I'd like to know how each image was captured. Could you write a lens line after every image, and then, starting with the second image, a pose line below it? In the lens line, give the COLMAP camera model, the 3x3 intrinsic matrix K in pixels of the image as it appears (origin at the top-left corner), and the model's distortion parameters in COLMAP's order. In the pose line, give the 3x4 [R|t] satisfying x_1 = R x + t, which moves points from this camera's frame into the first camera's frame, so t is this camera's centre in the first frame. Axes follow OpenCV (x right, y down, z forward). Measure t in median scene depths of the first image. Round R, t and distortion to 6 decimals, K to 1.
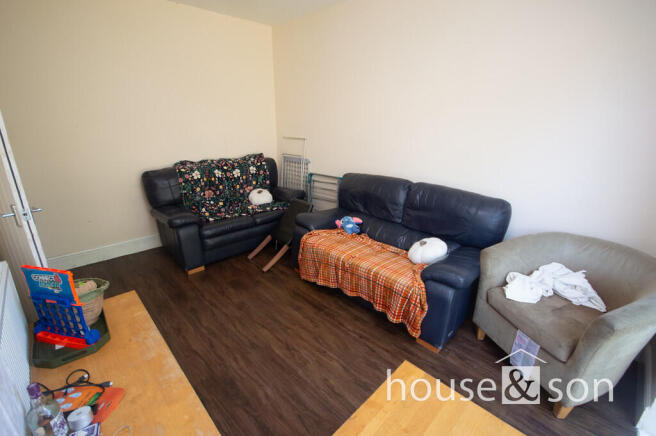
lens RADIAL K [[293.4, 0, 326.4], [0, 293.4, 217.4], [0, 0, 1]] dist [0.002425, 0.000970]
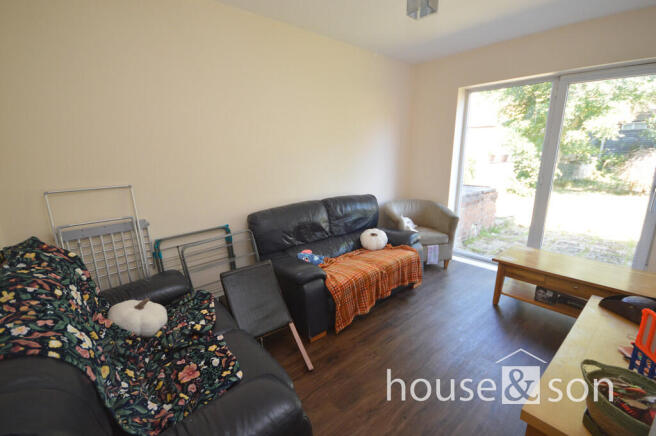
lens RADIAL K [[293.4, 0, 327.2], [0, 293.4, 220.3], [0, 0, 1]] dist [0.002425, 0.000970]
pose [[0.052674, -0.243887, 0.968372, -0.782638], [0.328748, 0.919900, 0.213797, -0.265899], [-0.942948, 0.307089, 0.128632, 0.779621]]
